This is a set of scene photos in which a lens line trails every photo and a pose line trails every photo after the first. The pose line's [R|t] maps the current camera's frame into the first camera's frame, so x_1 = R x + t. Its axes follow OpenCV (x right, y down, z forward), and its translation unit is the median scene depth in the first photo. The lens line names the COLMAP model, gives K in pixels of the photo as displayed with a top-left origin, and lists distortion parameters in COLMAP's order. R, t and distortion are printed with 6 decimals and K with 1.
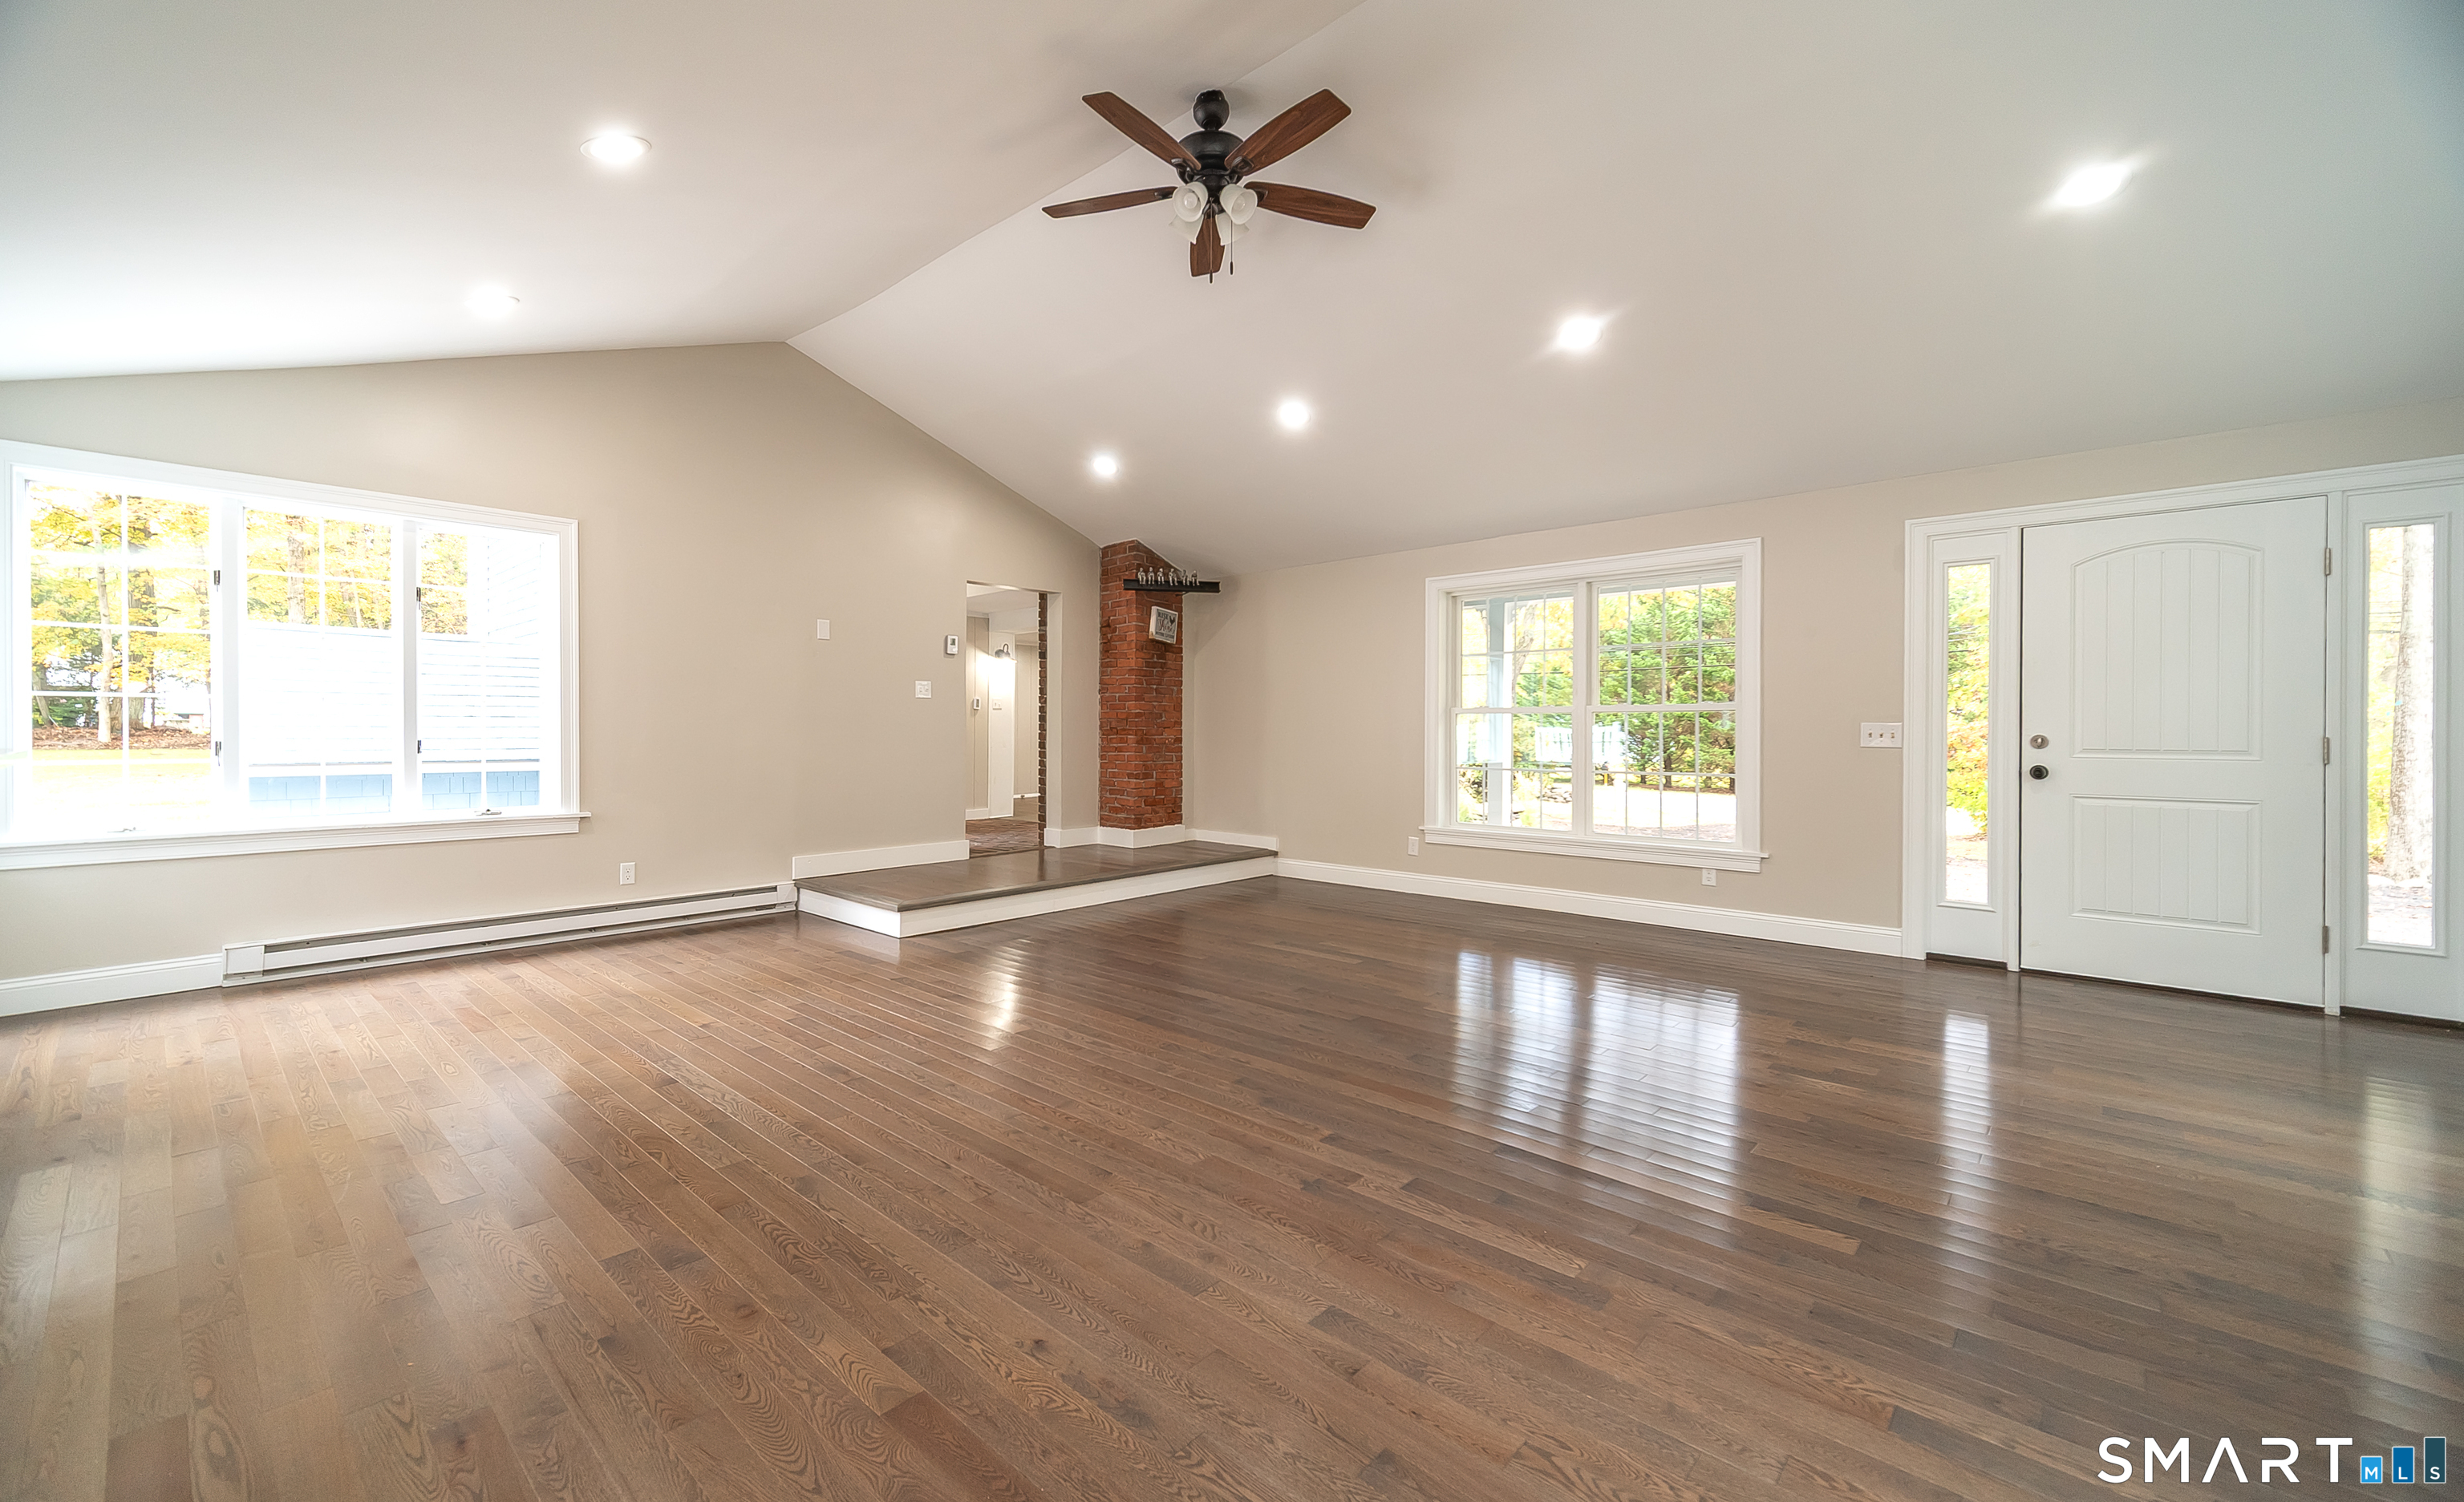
lens RADIAL K [[975.6, 0, 1225.4], [0, 975.6, 745.0], [0, 0, 1]] dist [0.011453, -0.000026]
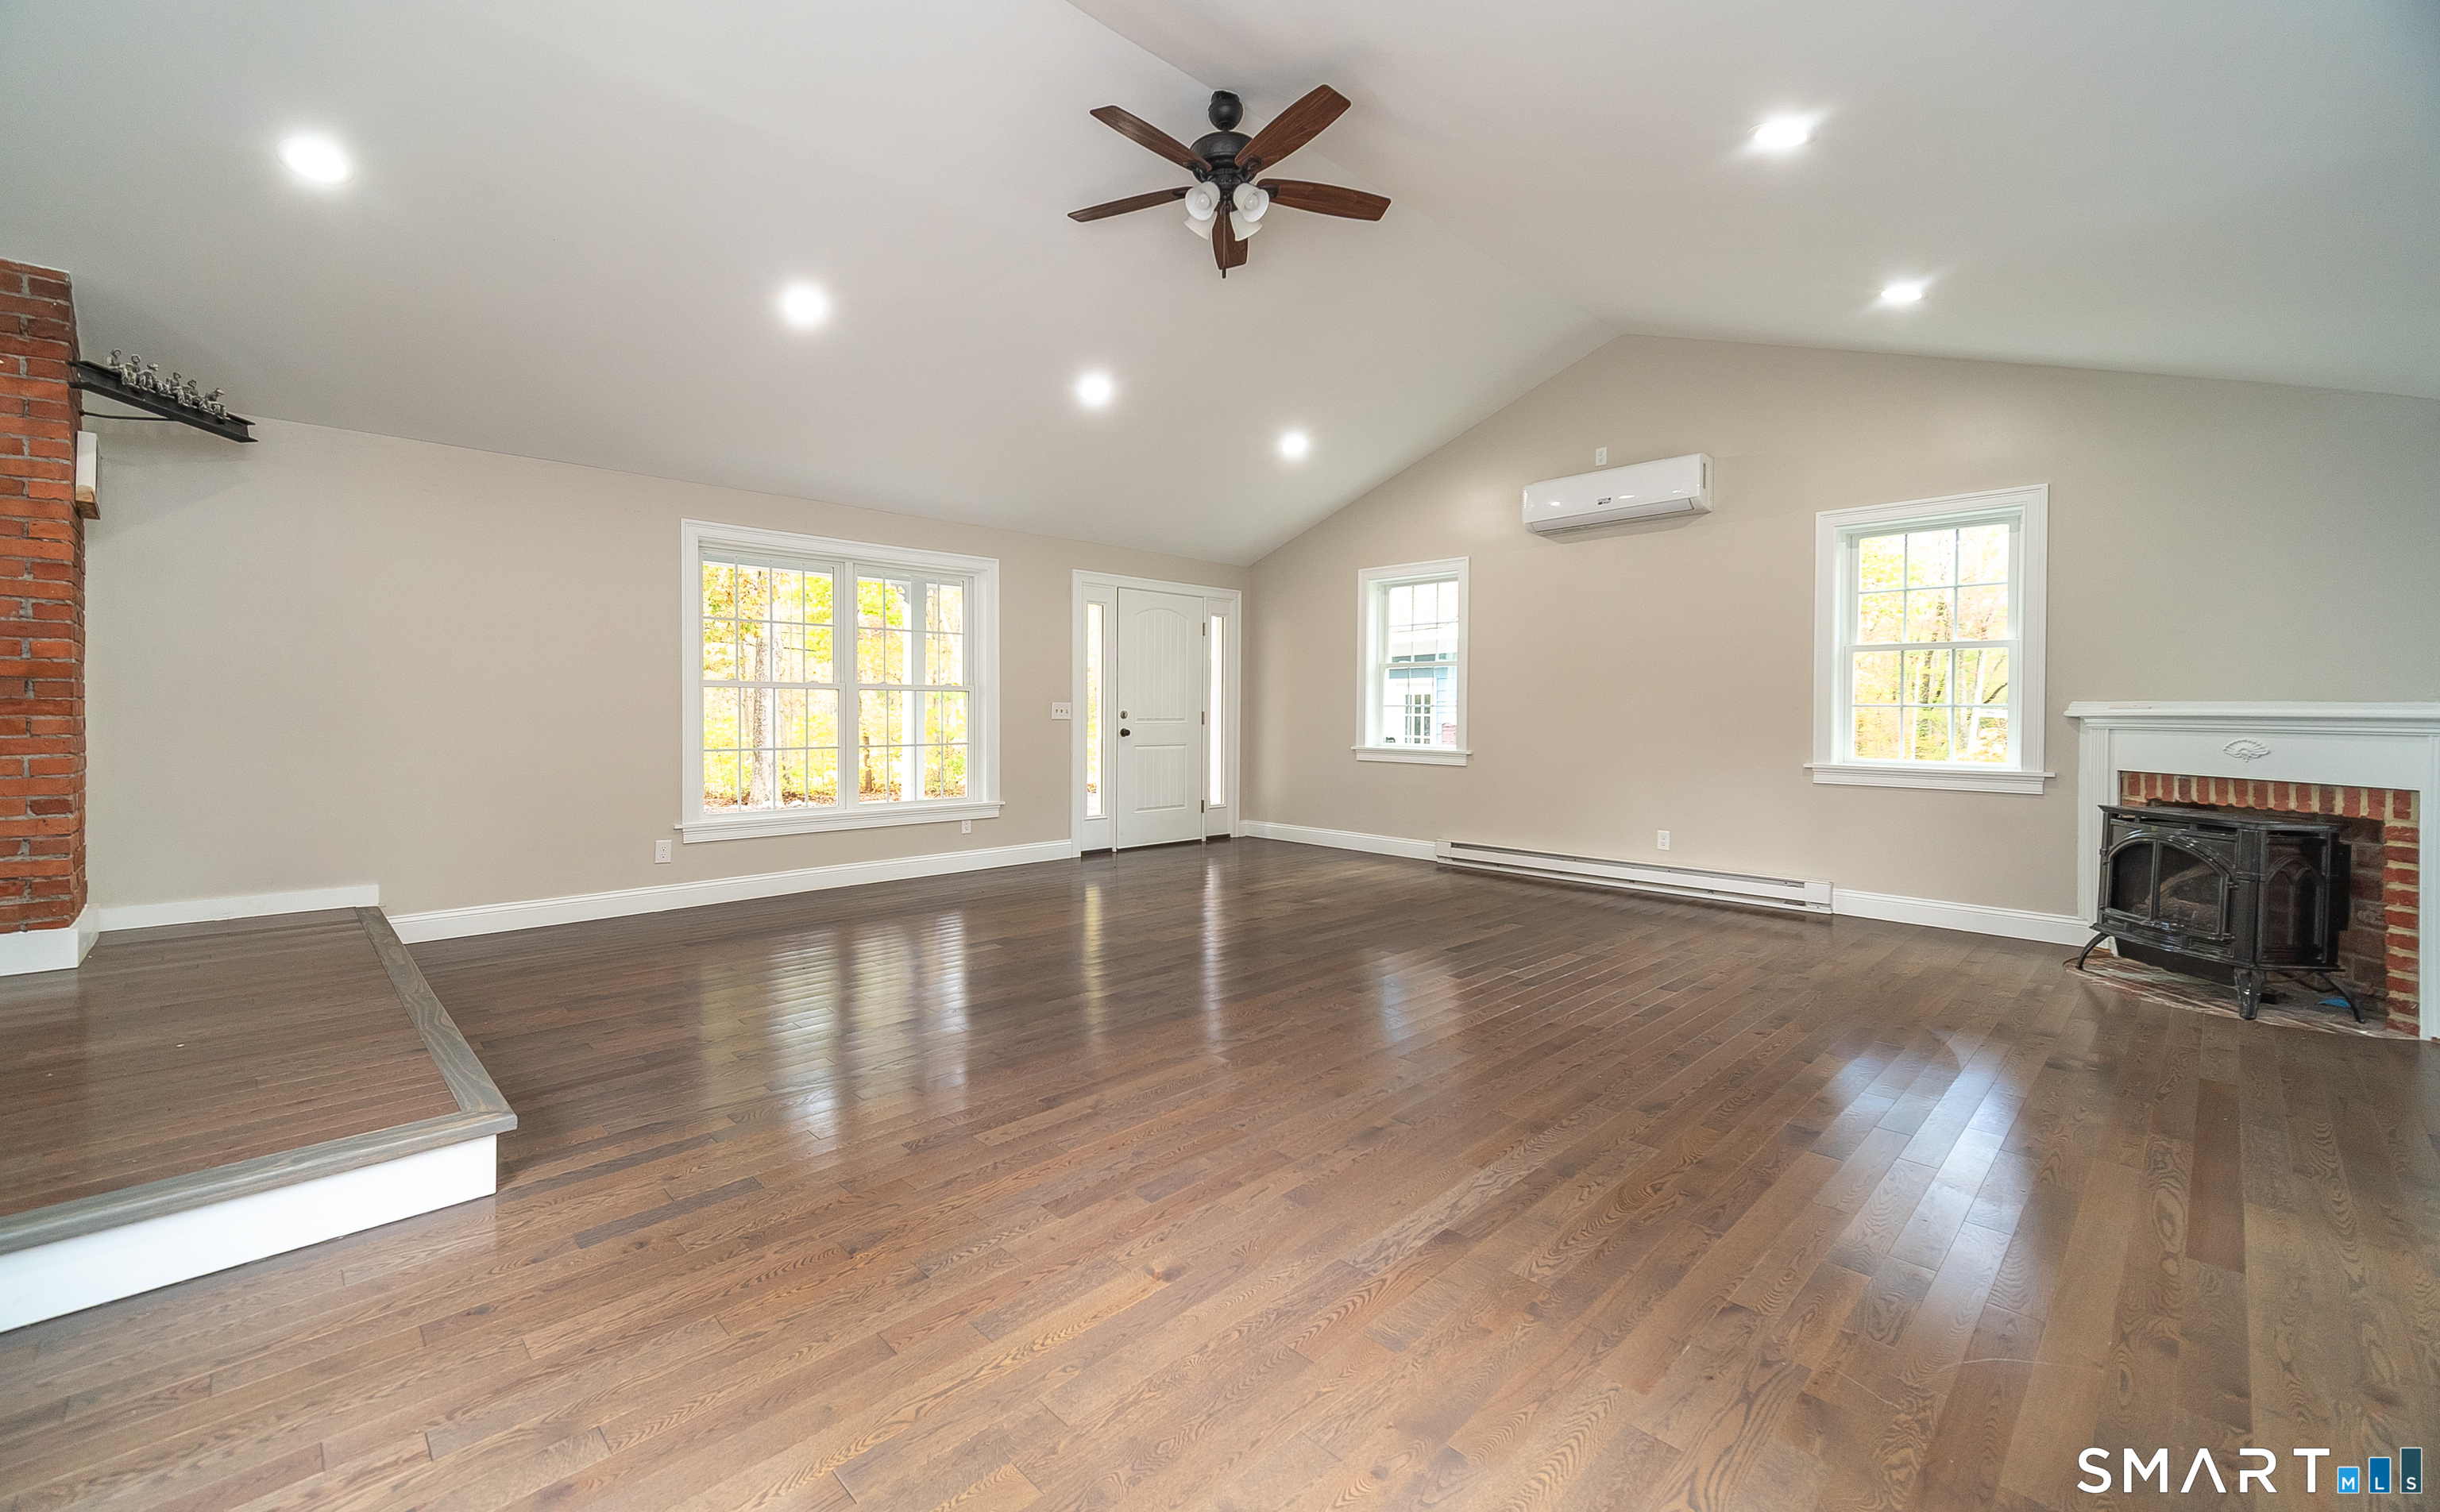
lens RADIAL K [[983.6, 0, 1185.0], [0, 983.6, 731.2], [0, 0, 1]] dist [0.008595, -0.000118]
pose [[0.064690, -0.027971, 0.997513, -0.580682], [0.006128, 0.999599, 0.027633, -0.013883], [-0.997887, 0.004325, 0.064835, 0.525054]]
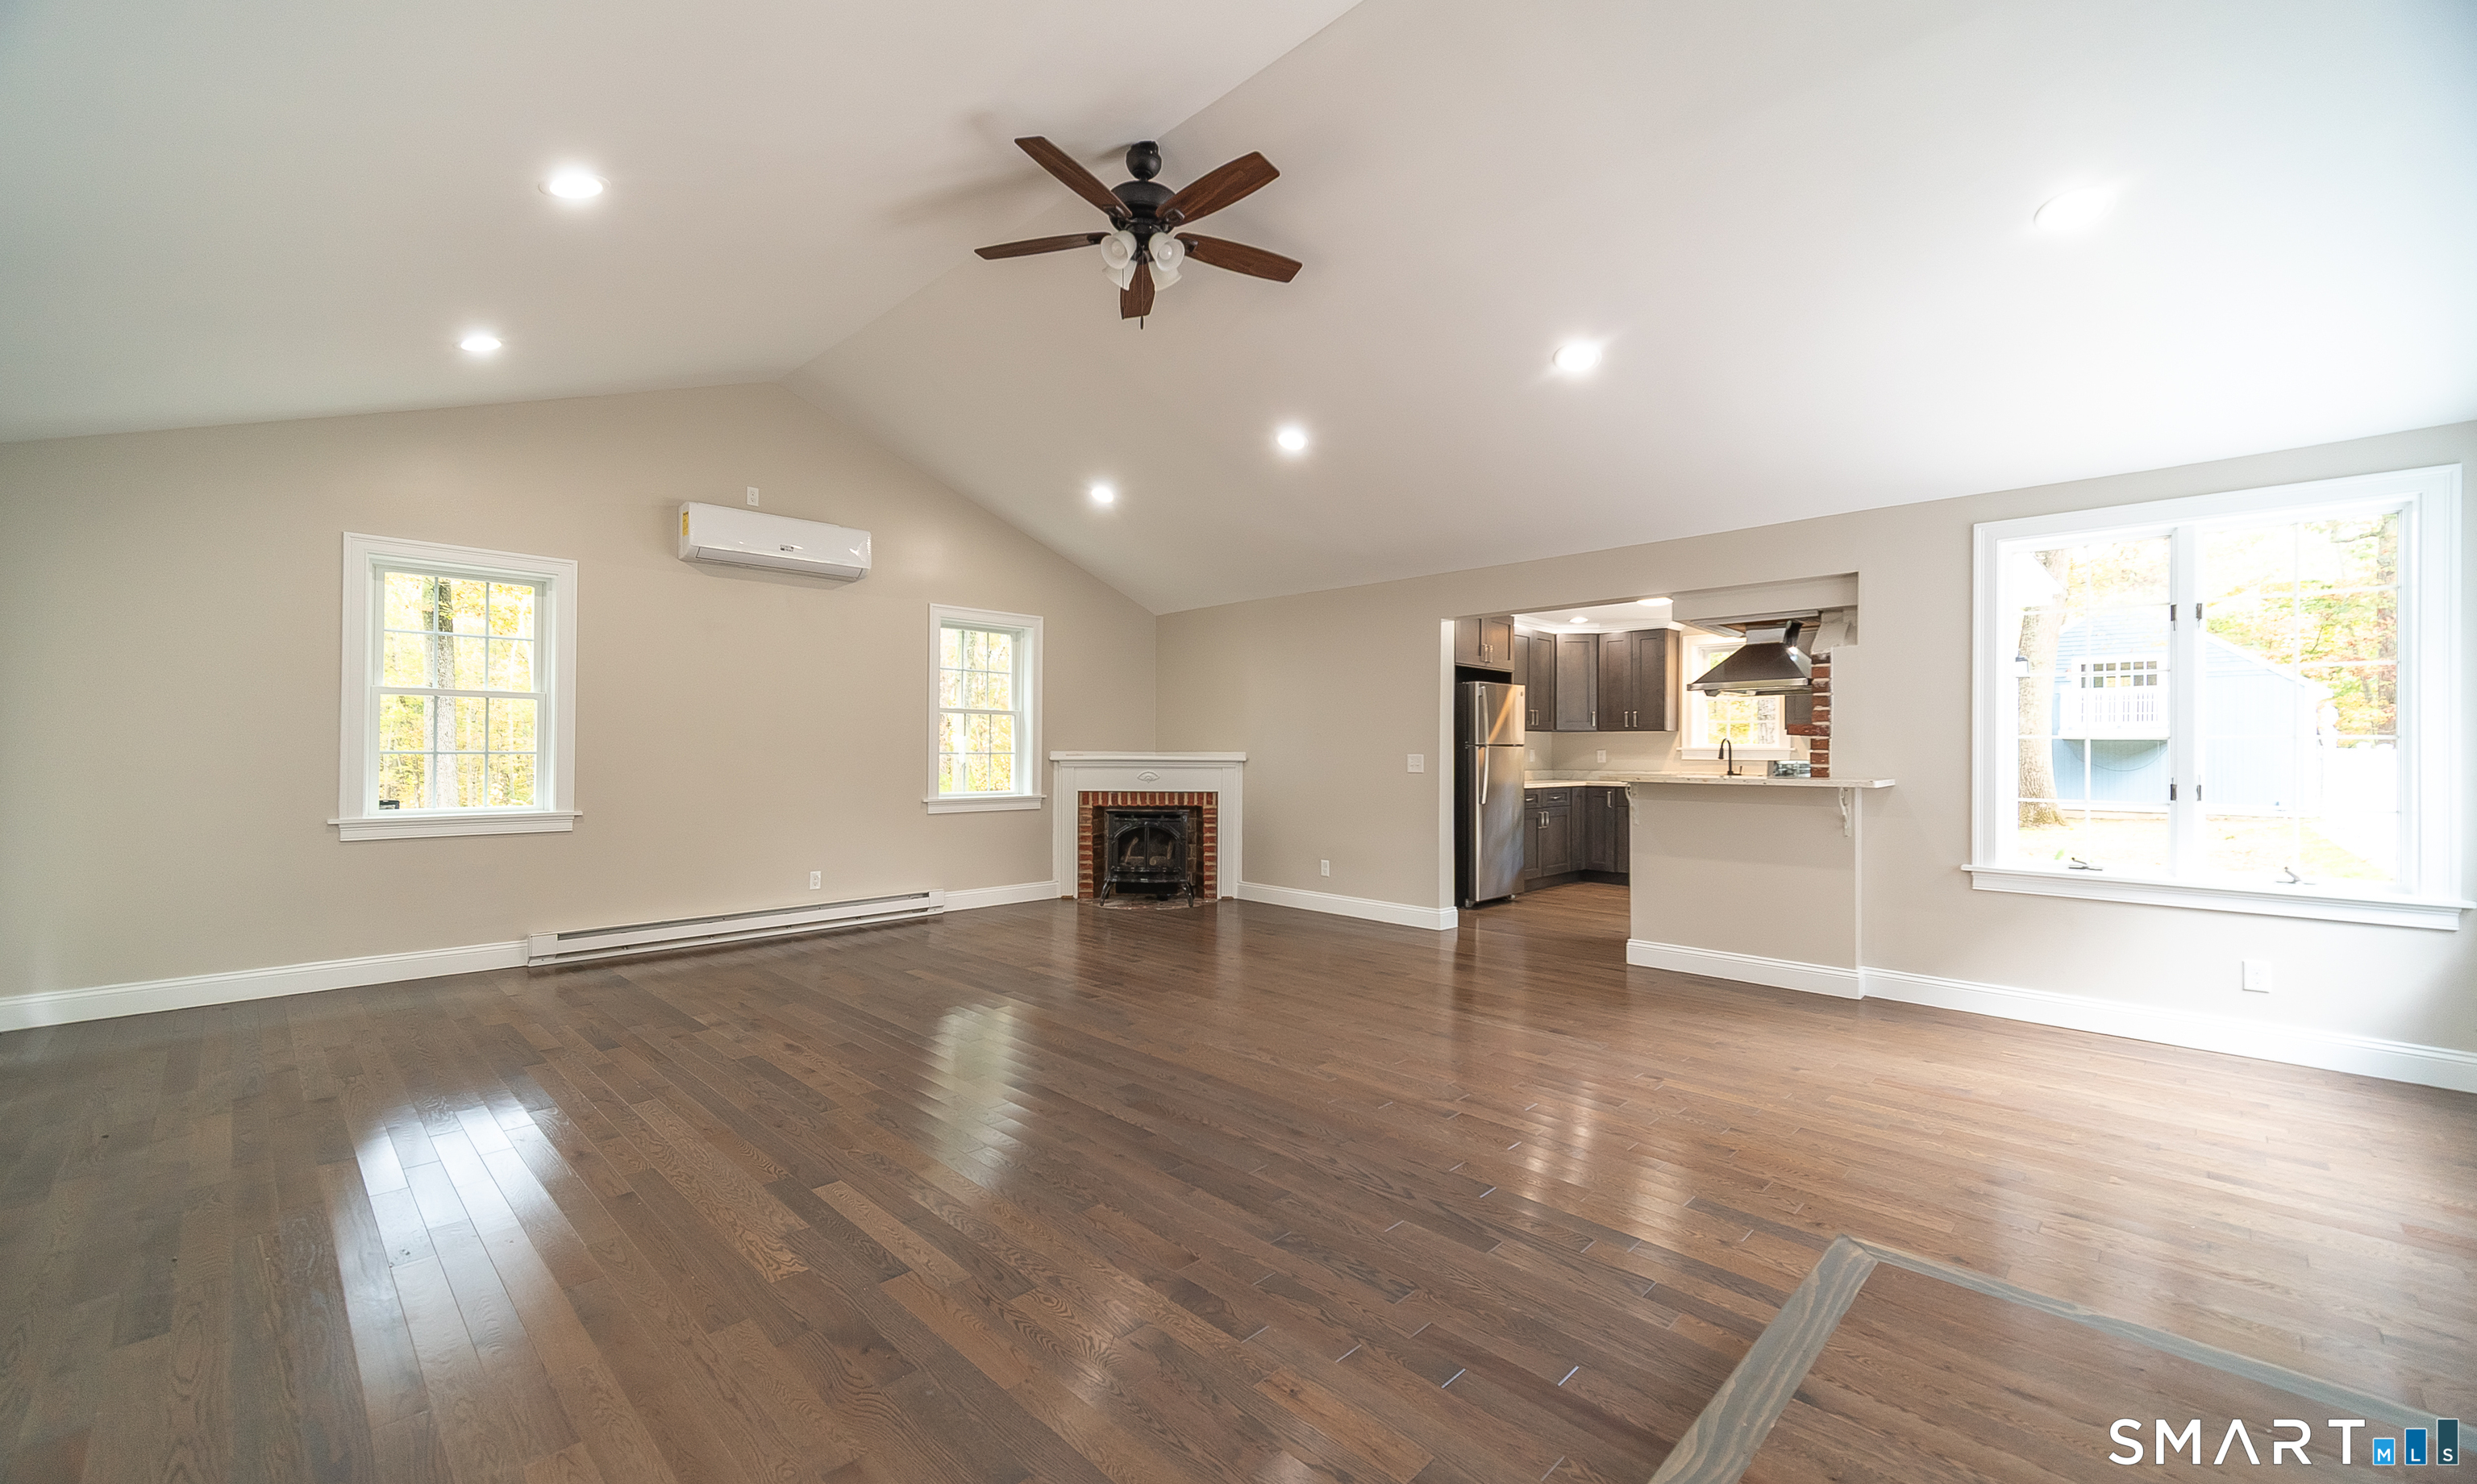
lens RADIAL K [[959.8, 0, 1225.7], [0, 959.8, 745.1], [0, 0, 1]] dist [0.003451, 0.000293]
pose [[-0.999420, -0.007701, 0.033168, -0.071105], [-0.007778, 0.999967, -0.002206, -0.018418], [-0.033150, -0.002463, -0.999447, 1.072713]]
